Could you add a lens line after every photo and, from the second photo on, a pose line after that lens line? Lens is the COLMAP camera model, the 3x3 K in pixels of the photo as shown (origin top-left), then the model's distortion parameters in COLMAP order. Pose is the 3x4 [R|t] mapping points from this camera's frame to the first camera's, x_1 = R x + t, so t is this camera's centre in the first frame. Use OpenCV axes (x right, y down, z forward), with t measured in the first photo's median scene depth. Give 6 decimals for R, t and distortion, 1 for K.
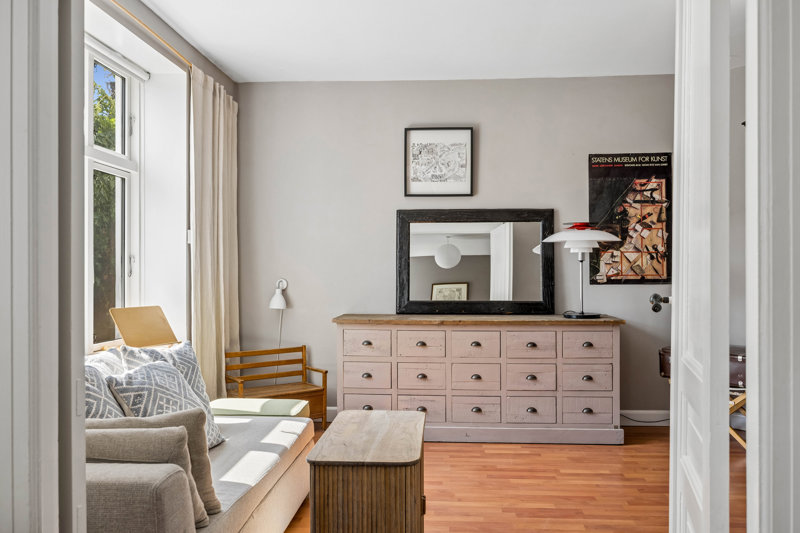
lens RADIAL K [[665.5, 0, 400.0], [0, 665.5, 266.5], [0, 0, 1]] dist [0.002257, 0.001141]
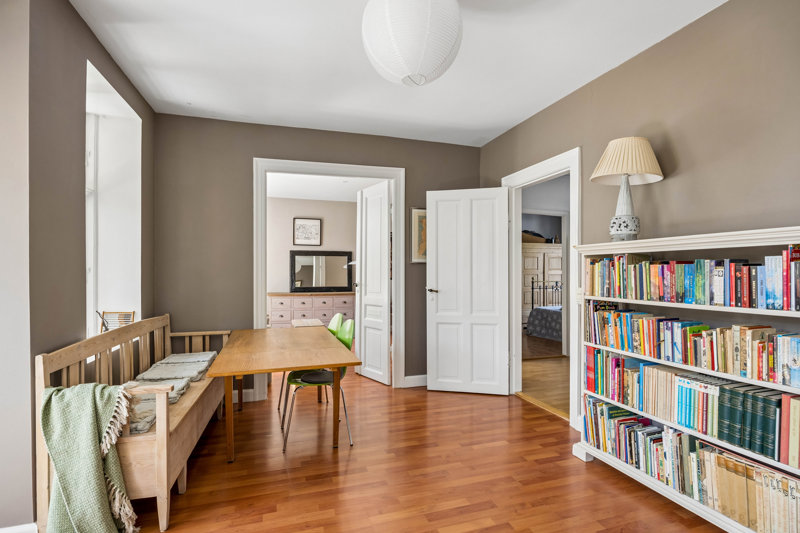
lens RADIAL K [[408.3, 0, 400.0], [0, 408.3, 266.5], [0, 0, 1]] dist [0.000255, 0.000000]
pose [[0.928483, 0.003552, 0.371357, -0.212195], [-0.003672, 0.999993, -0.000384, -0.028937], [-0.371356, -0.001007, 0.928490, -0.639393]]
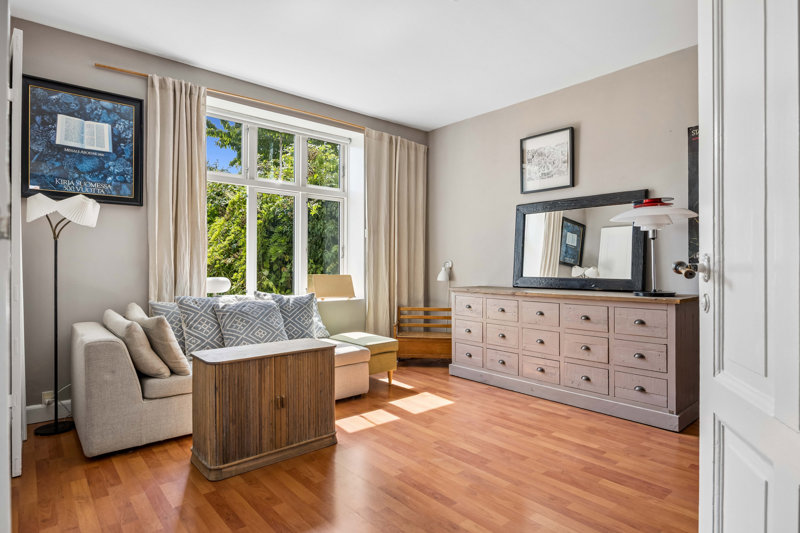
lens RADIAL K [[445.2, 0, 400.0], [0, 445.2, 266.5], [0, 0, 1]] dist [0.000791, 0.000267]
pose [[0.697119, 0.001803, -0.716954, 0.502952], [0.001171, 0.999993, 0.003653, 0.031557], [0.716955, -0.003386, 0.697111, 0.281263]]
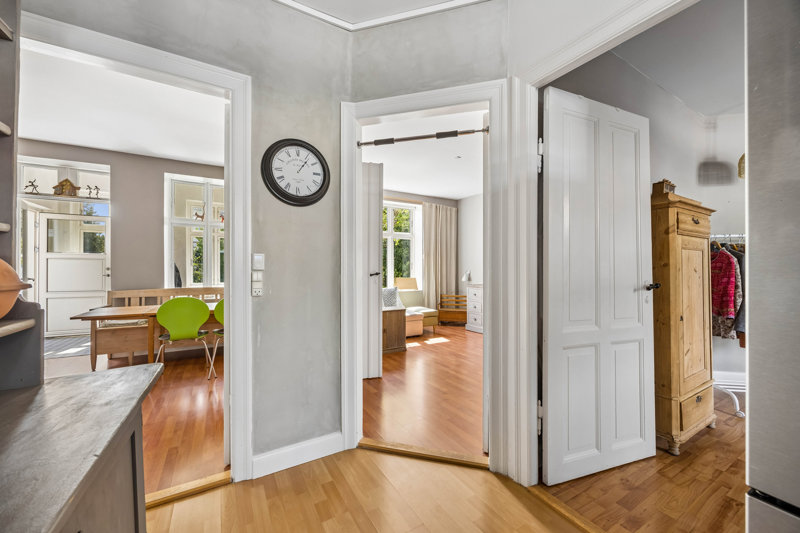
lens RADIAL K [[319.9, 0, 400.0], [0, 319.9, 266.5], [0, 0, 1]] dist [0.000062, -0.000170]
pose [[0.555138, -0.002205, -0.831755, 0.846086], [0.004777, 0.999988, 0.000538, 0.002414], [0.831744, -0.004272, 0.555142, 0.058179]]
